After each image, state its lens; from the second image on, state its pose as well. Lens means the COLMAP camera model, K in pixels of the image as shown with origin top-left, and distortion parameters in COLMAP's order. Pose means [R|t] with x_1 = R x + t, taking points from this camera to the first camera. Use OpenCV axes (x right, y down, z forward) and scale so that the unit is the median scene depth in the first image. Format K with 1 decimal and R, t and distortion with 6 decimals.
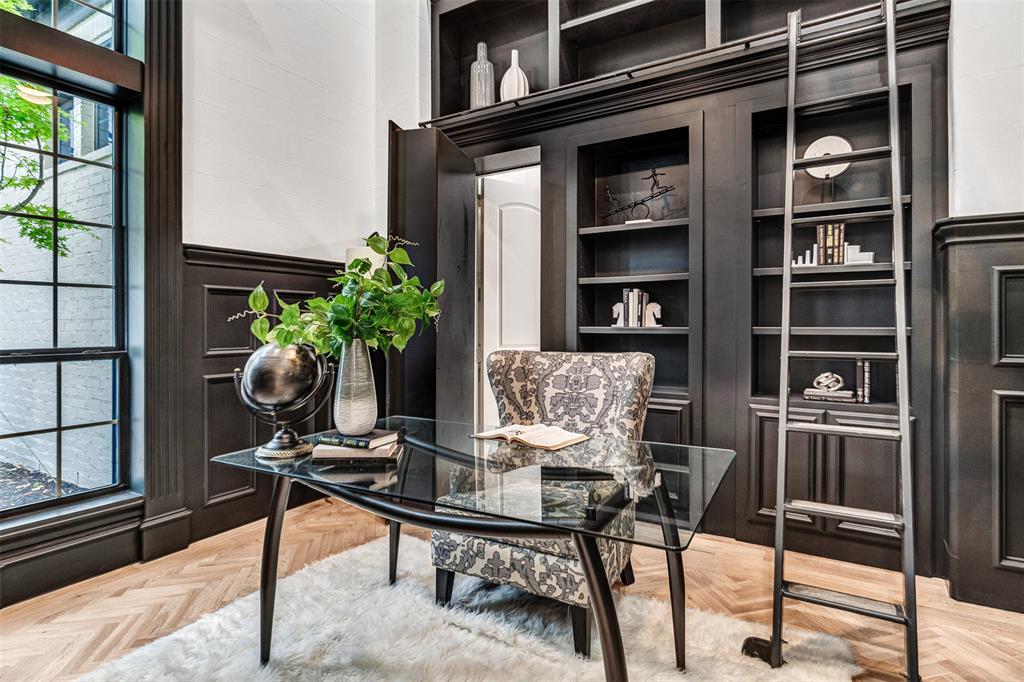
lens RADIAL K [[525.4, 0, 512.0], [0, 525.4, 341.0], [0, 0, 1]] dist [-0.013387, 0.000237]
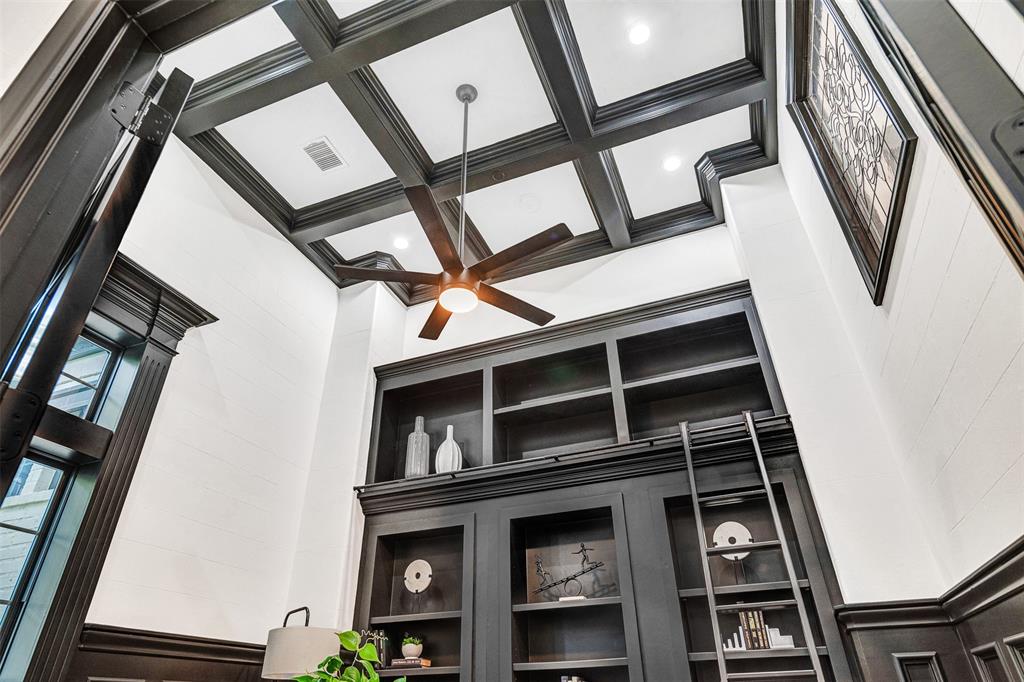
lens RADIAL K [[622.3, 0, 516.3], [0, 622.3, 299.0], [0, 0, 1]] dist [-0.011869, 0.002200]
pose [[0.979502, 0.097679, 0.176166, -0.136125], [0.023624, 0.812818, -0.582038, -0.006569], [-0.200043, 0.574269, 0.793850, -0.261523]]
